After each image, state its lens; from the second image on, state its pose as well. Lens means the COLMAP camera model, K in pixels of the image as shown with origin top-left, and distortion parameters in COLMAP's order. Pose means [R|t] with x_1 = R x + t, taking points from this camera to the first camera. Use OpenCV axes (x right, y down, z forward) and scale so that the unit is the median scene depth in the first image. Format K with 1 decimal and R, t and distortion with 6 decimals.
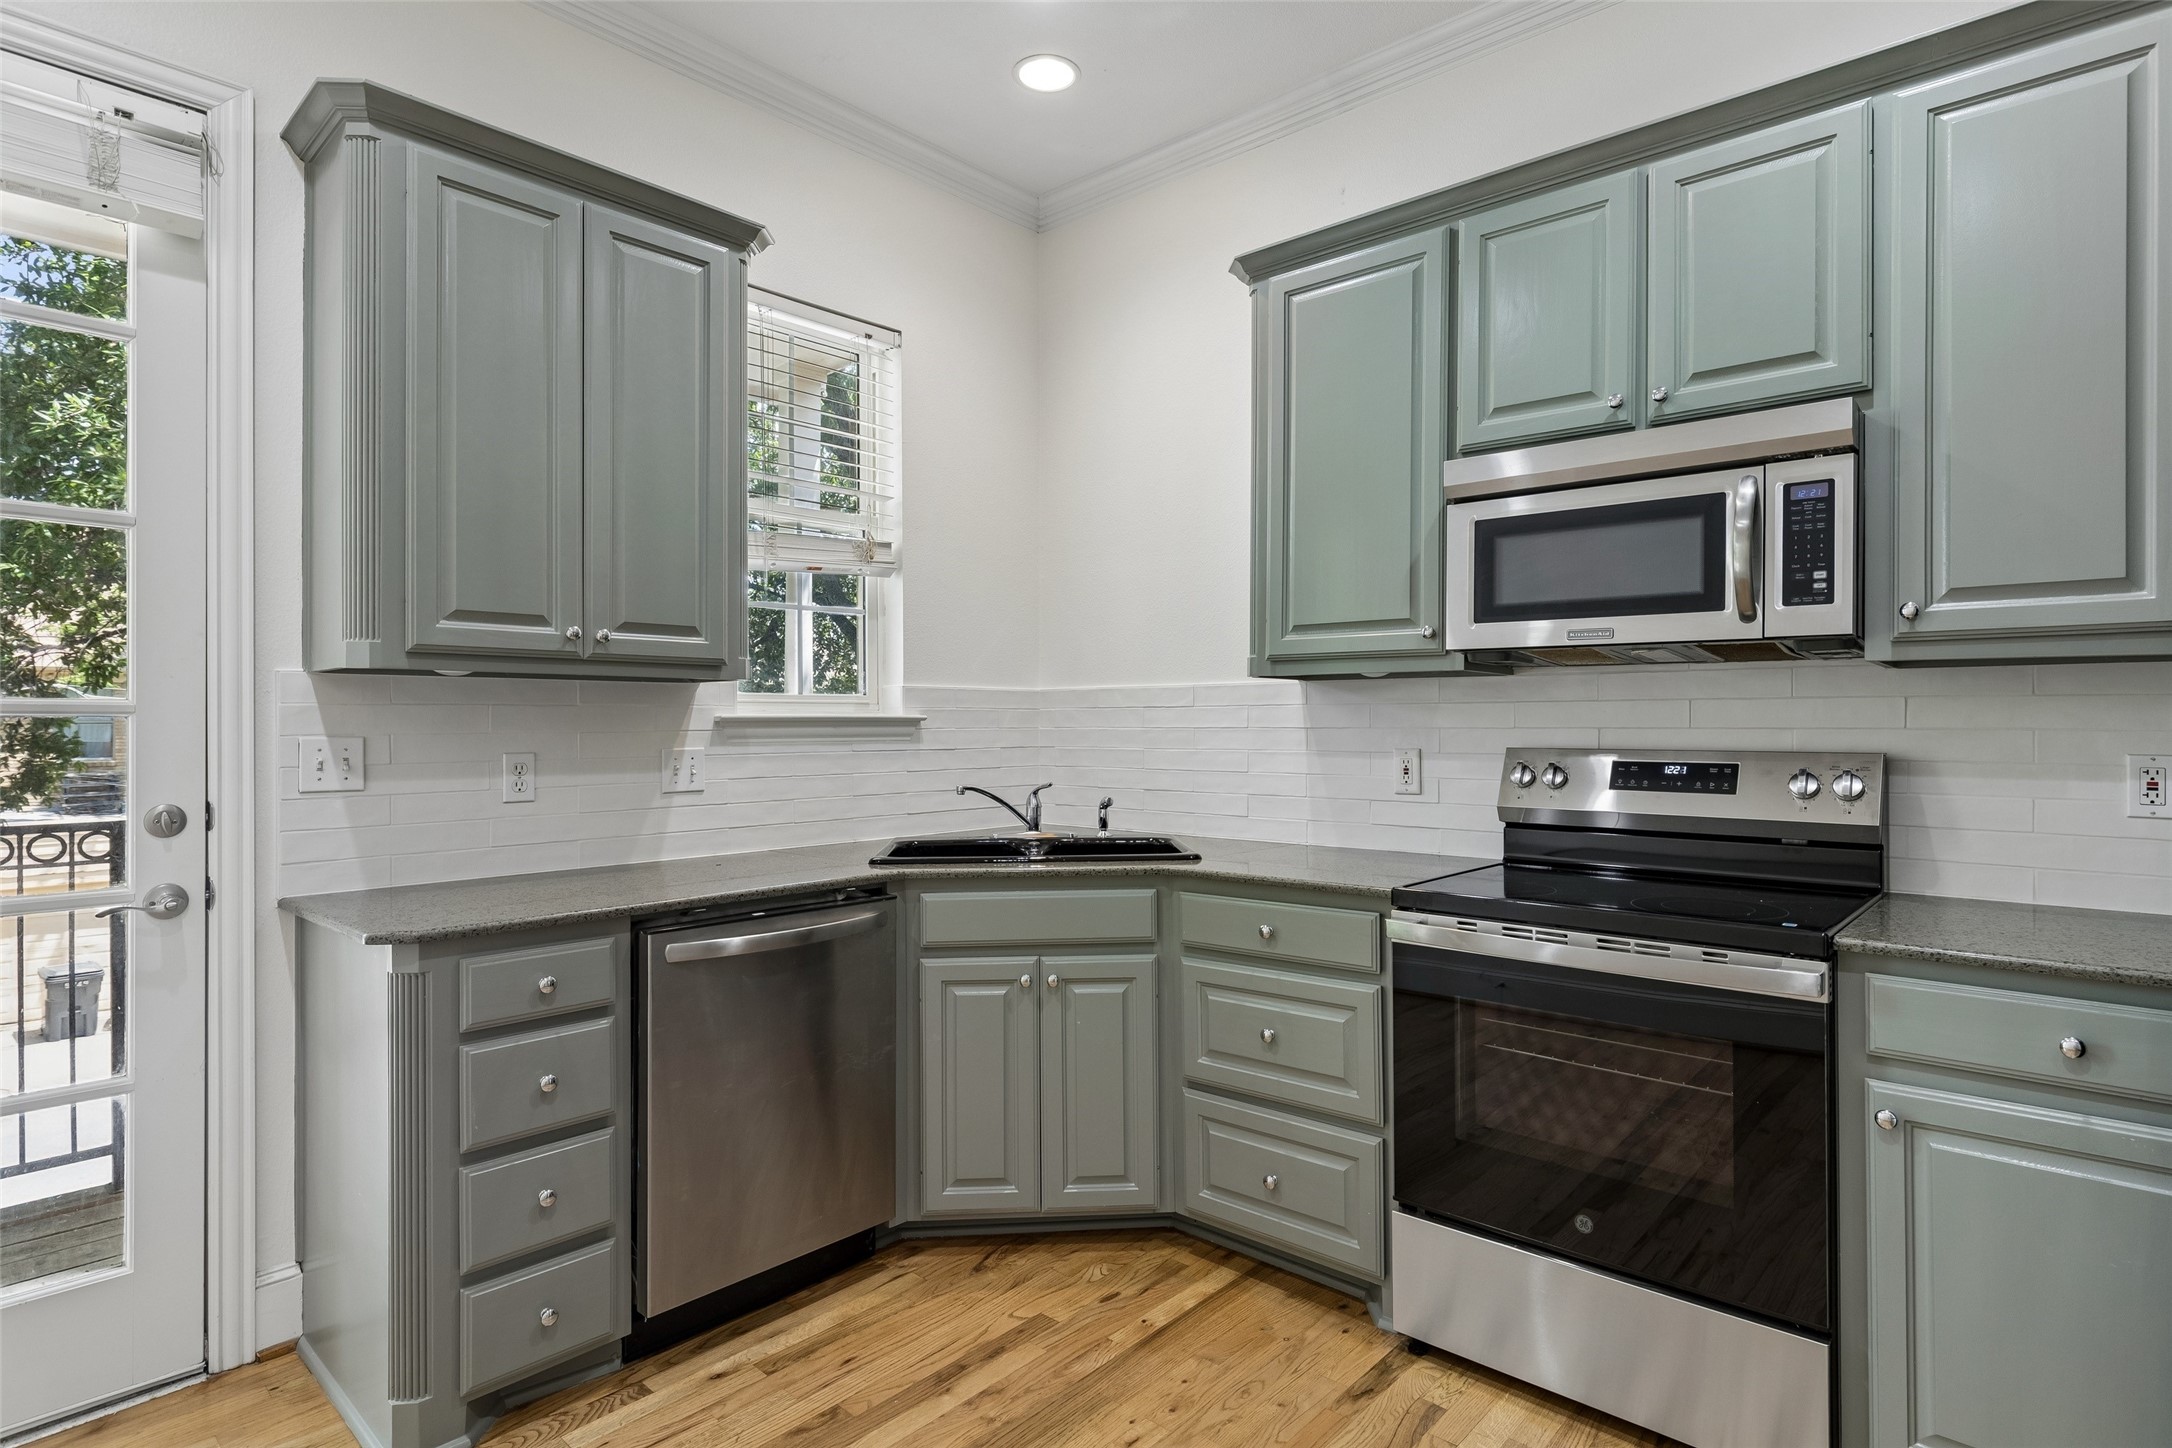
lens RADIAL K [[1141.5, 0, 1088.8], [0, 1141.5, 719.8], [0, 0, 1]] dist [-0.001583, -0.000520]
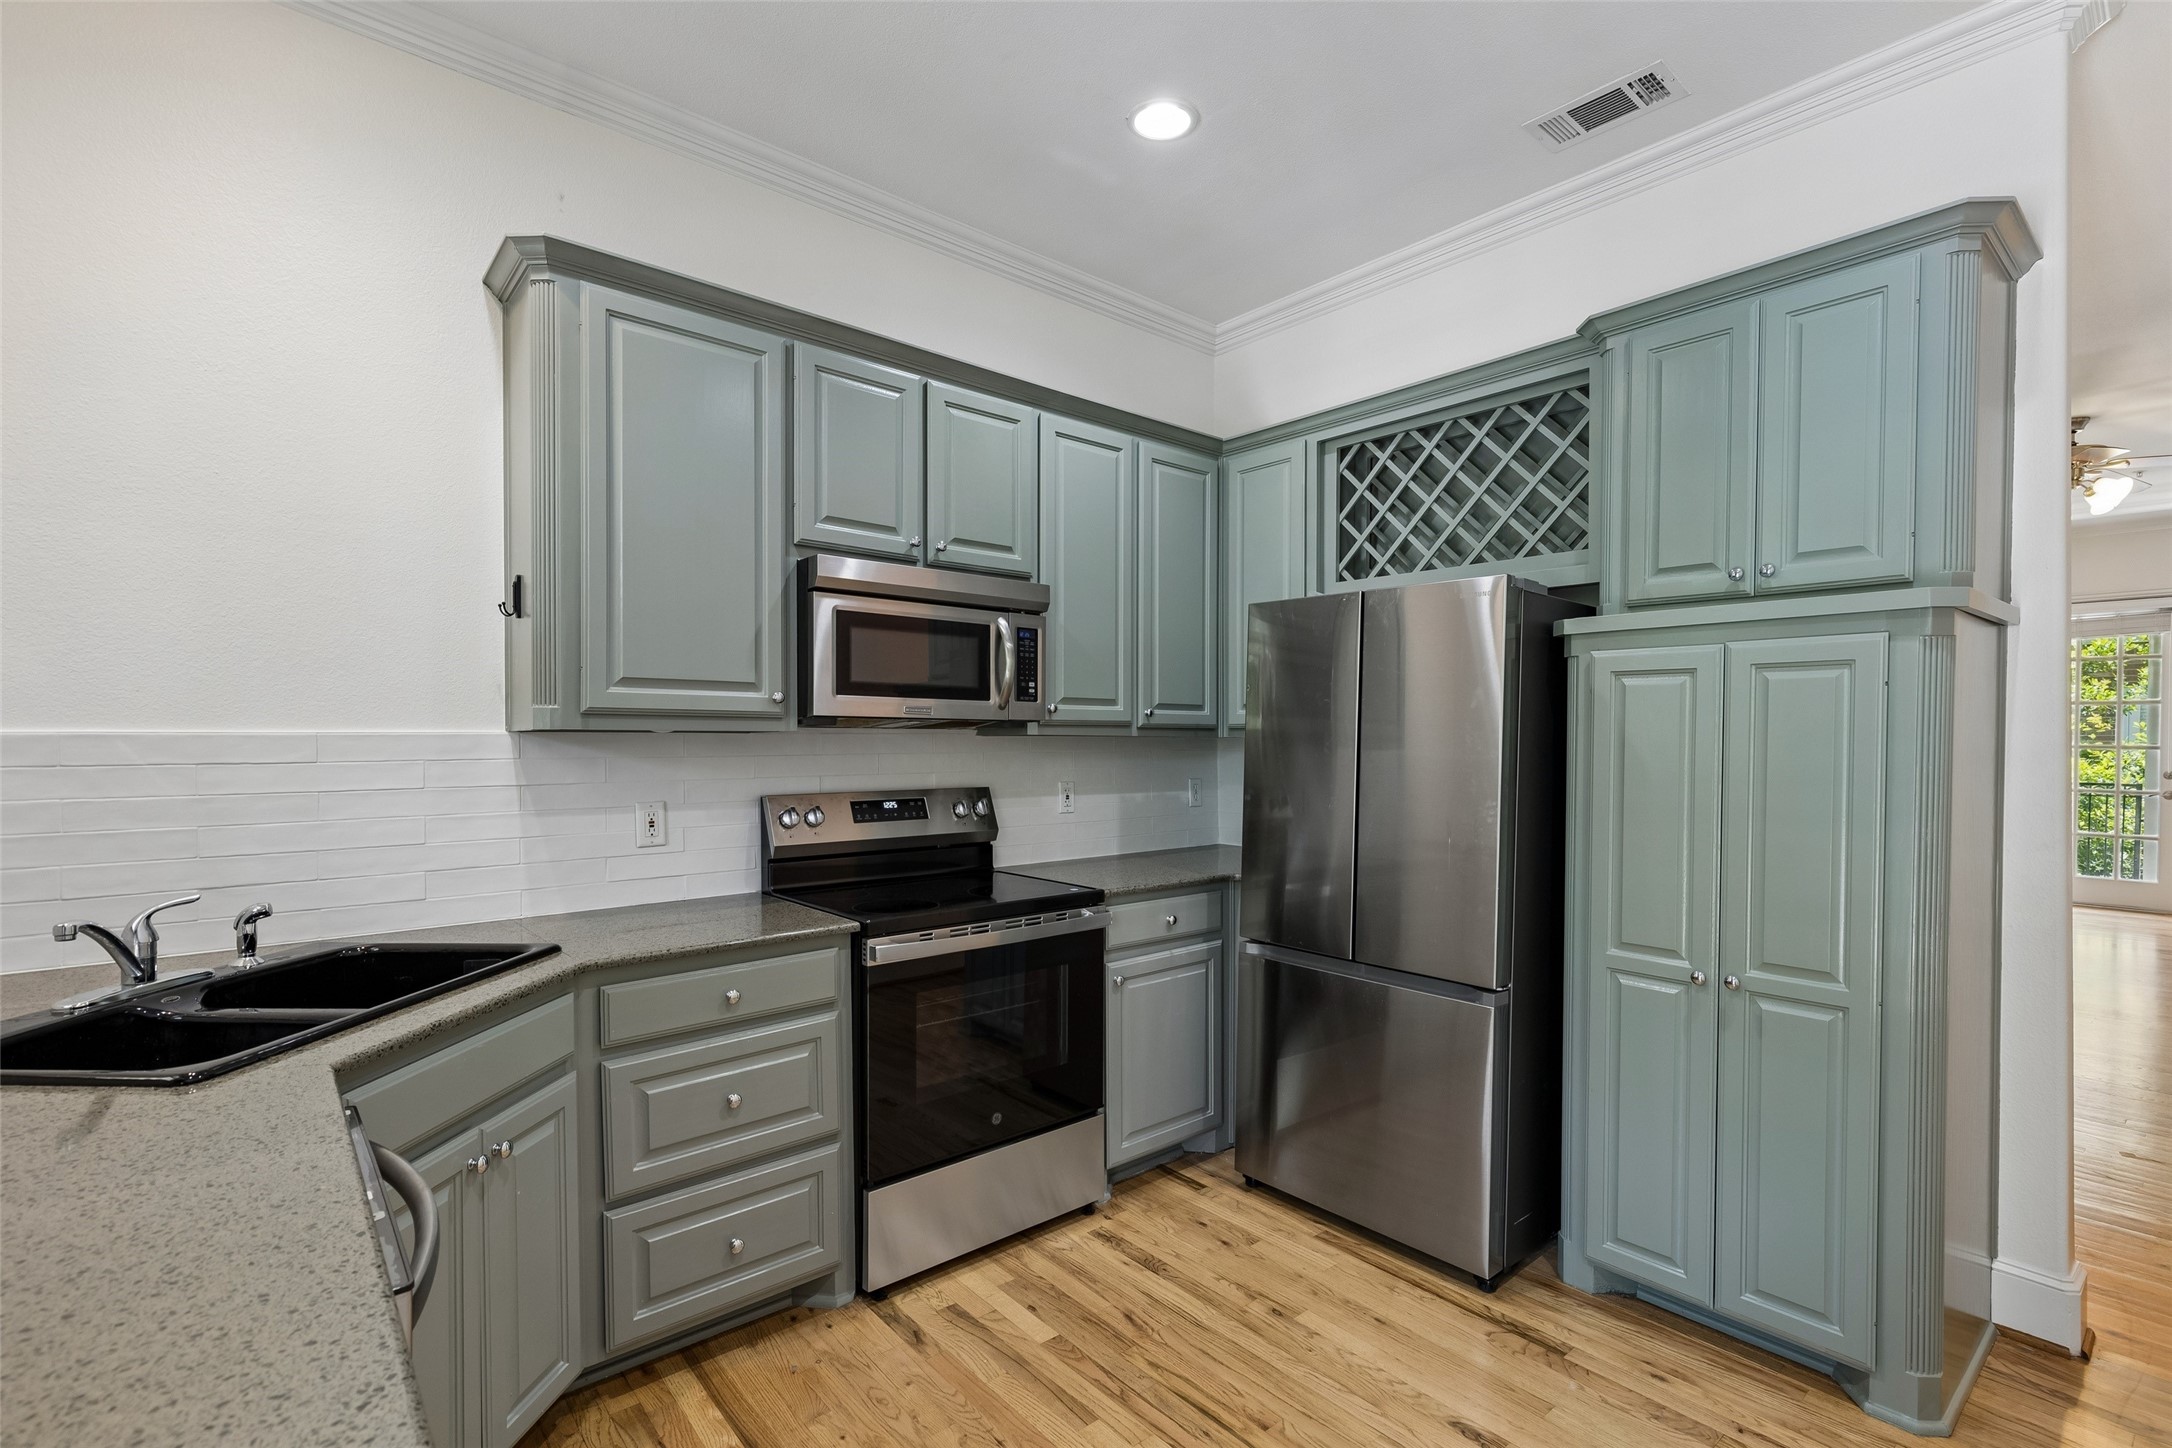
lens RADIAL K [[994.0, 0, 1140.1], [0, 994.0, 755.7], [0, 0, 1]] dist [0.002684, -0.000356]
pose [[0.094142, -0.017245, 0.995409, -0.680530], [-0.002965, 0.999841, 0.017602, -0.039846], [-0.995554, -0.004609, 0.094076, 0.583719]]
